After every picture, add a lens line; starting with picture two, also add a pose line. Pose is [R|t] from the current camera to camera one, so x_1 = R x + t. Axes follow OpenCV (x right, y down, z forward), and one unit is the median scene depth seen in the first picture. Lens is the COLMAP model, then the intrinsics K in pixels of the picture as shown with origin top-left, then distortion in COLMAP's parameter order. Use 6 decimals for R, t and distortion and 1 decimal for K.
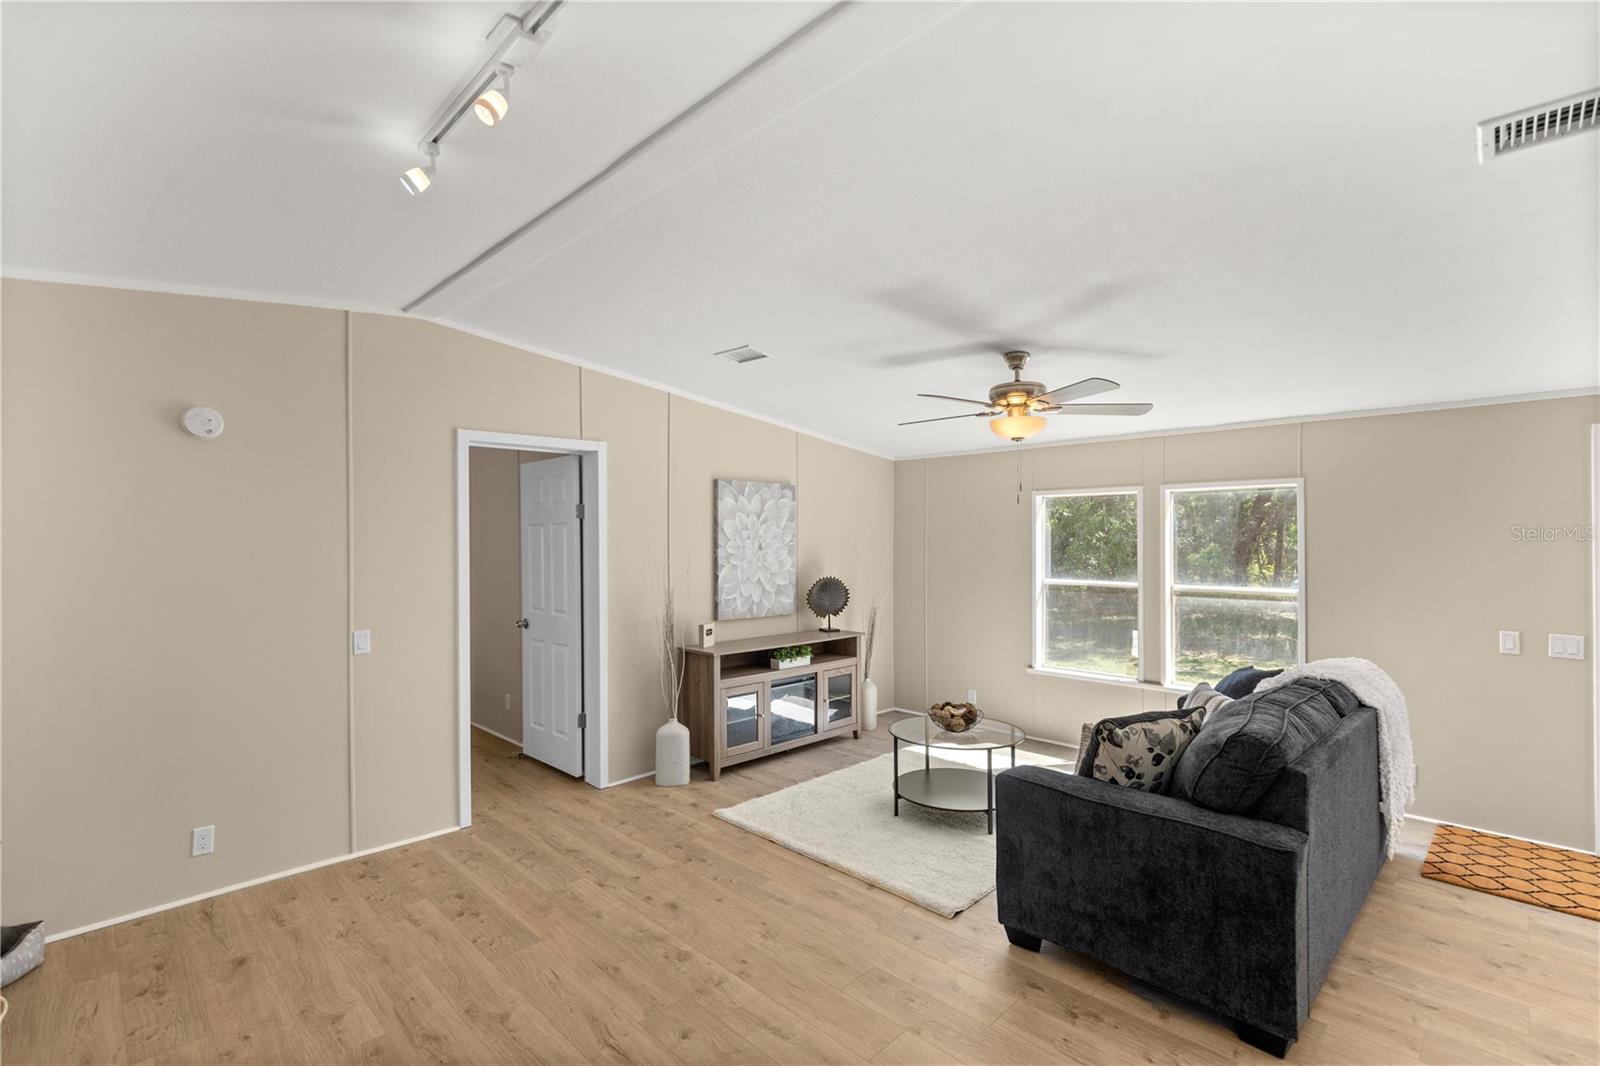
lens RADIAL K [[734.1, 0, 802.3], [0, 734.1, 533.0], [0, 0, 1]] dist [0.001174, 0.000071]
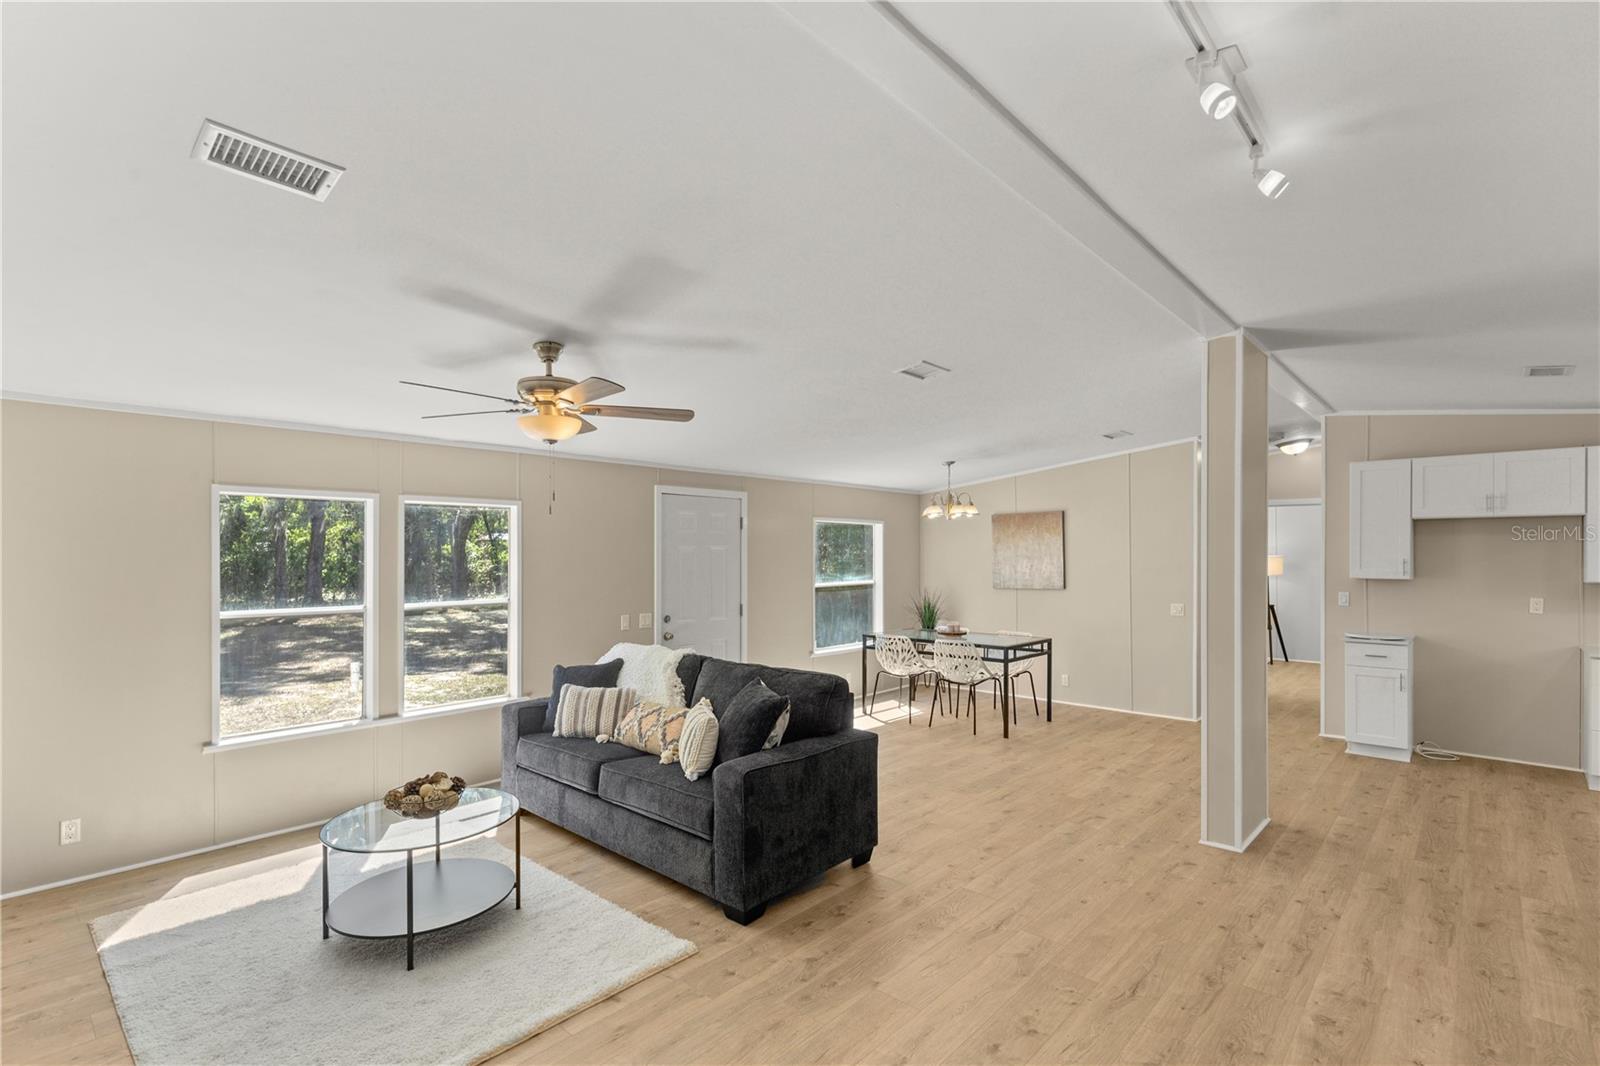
lens RADIAL K [[734.1, 0, 836.6], [0, 734.1, 559.5], [0, 0, 1]] dist [0.001174, 0.000071]
pose [[-0.069583, -0.007681, 0.997547, -0.612492], [-0.005514, 0.999958, 0.007315, 0.006077], [-0.997561, -0.004992, -0.069623, 0.717405]]
